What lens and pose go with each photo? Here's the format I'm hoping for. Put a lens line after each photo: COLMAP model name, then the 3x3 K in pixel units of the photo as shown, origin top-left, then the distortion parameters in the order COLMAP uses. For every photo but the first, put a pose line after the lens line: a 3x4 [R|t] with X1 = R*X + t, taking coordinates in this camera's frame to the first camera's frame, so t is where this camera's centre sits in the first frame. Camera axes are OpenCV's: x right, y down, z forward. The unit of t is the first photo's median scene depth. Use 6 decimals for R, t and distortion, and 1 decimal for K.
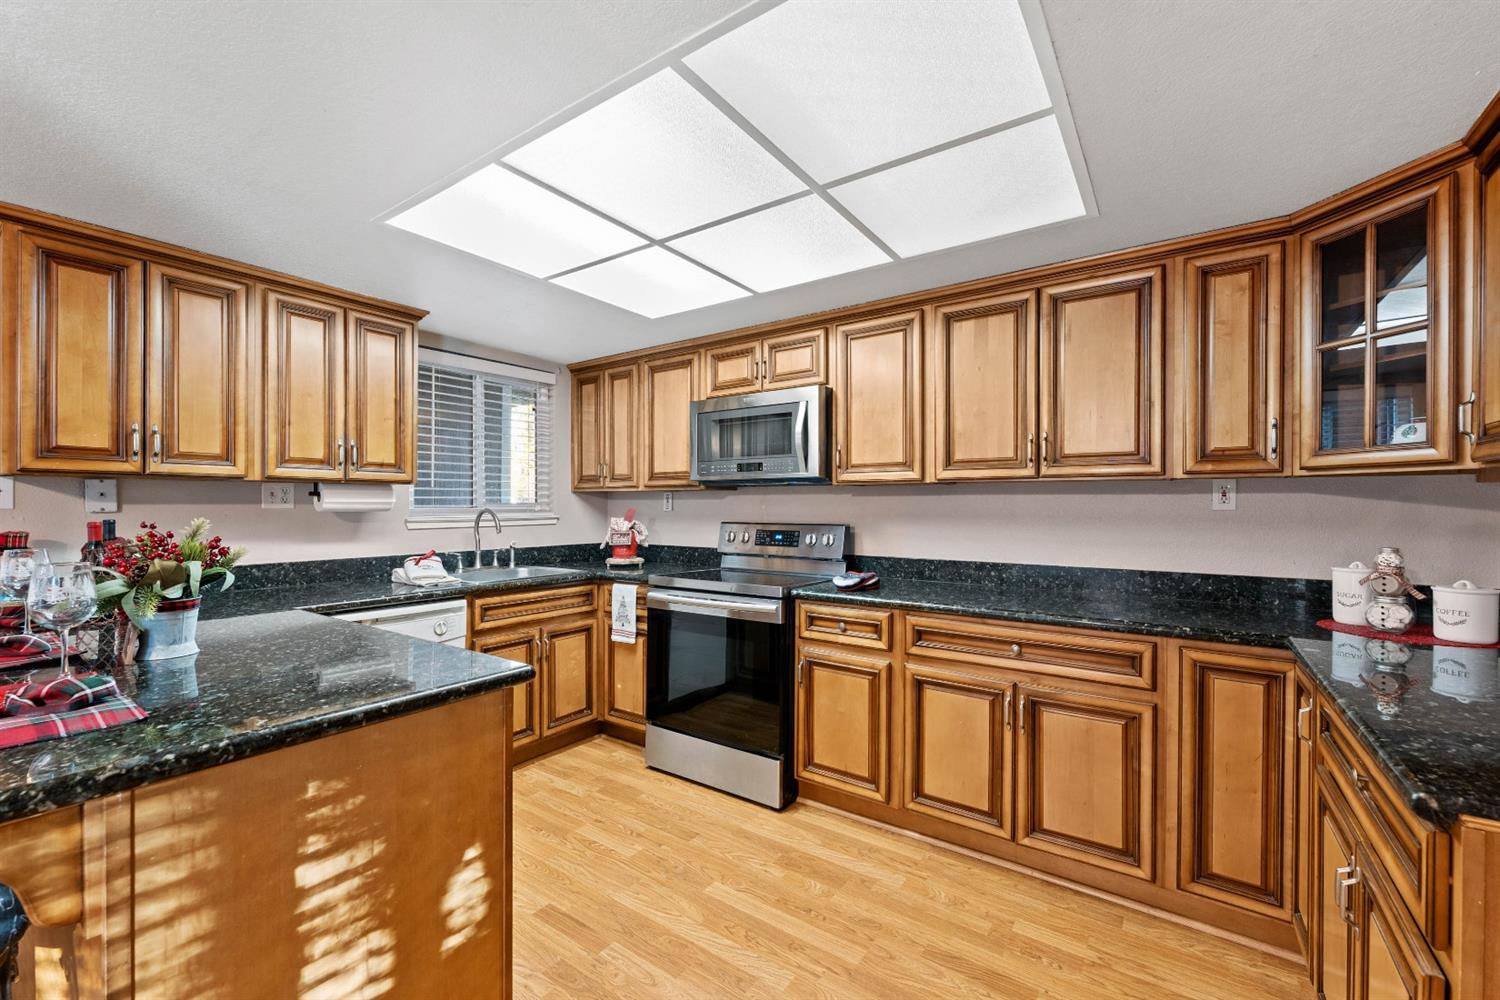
lens RADIAL K [[617.8, 0, 747.5], [0, 617.8, 506.2], [0, 0, 1]] dist [-0.000377, -0.000228]
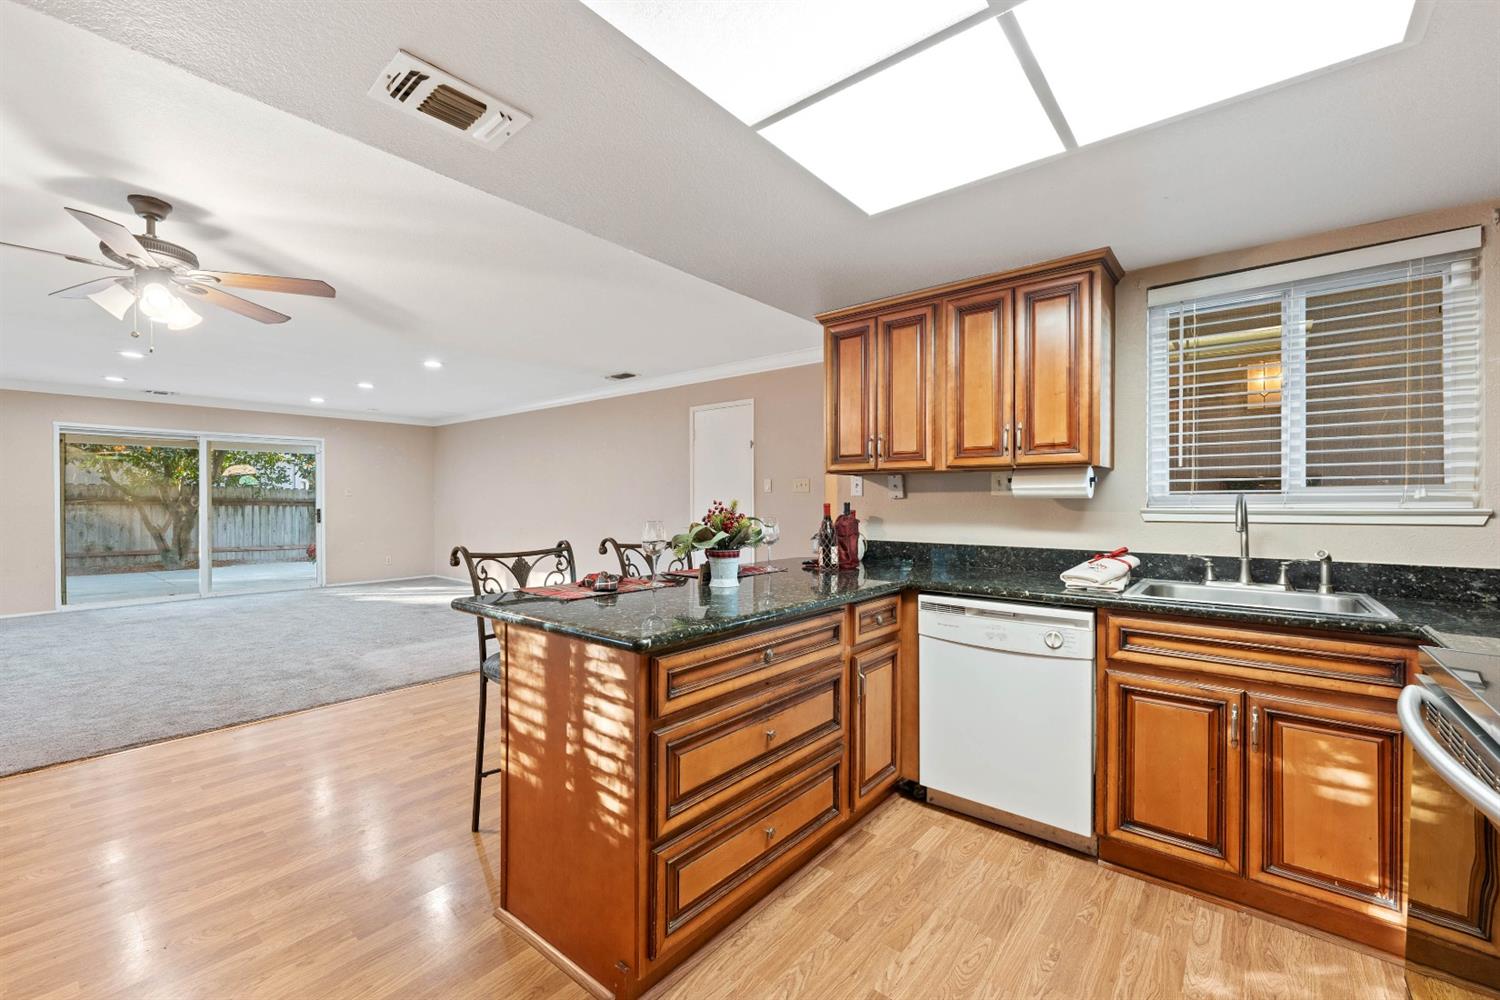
lens RADIAL K [[613.1, 0, 748.3], [0, 613.1, 503.0], [0, 0, 1]] dist [0.000690, 0.000011]
pose [[-0.077356, 0.001571, -0.997002, 0.349746], [-0.001124, 0.999998, 0.001663, 0.016160], [0.997003, 0.001249, -0.077355, 0.675568]]
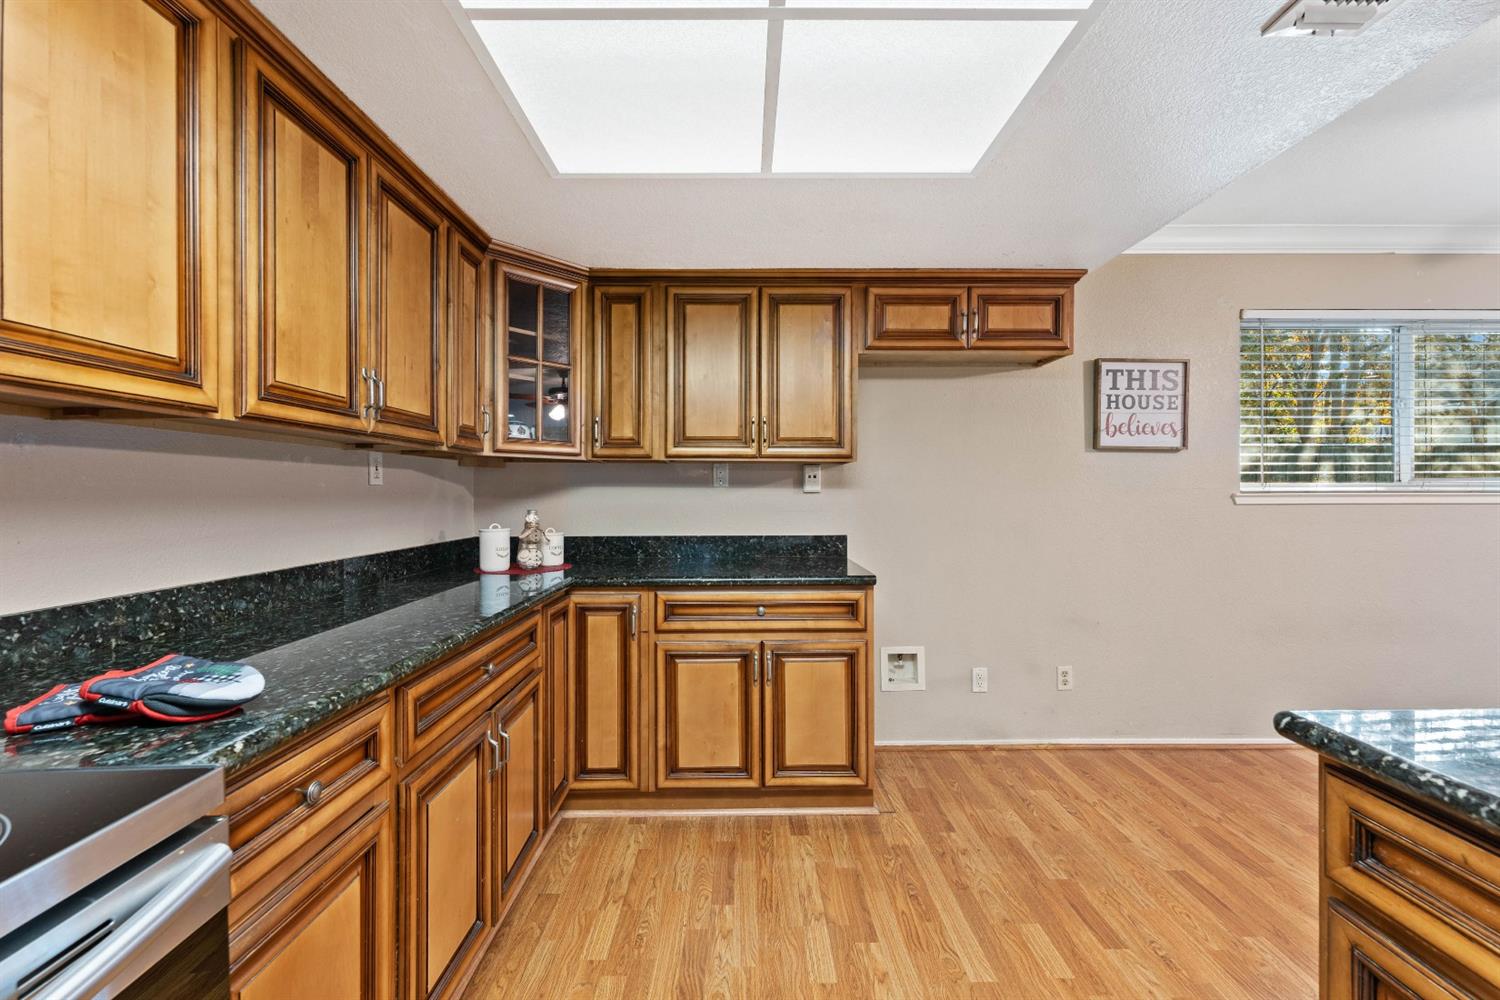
lens RADIAL K [[618.6, 0, 750.1], [0, 618.6, 490.5], [0, 0, 1]] dist [-0.000073, -0.000081]
pose [[-0.583854, -0.000717, 0.811859, -0.295969], [0.001782, 0.999996, 0.002165, 0.013202], [-0.811857, 0.002711, -0.583850, 0.982977]]
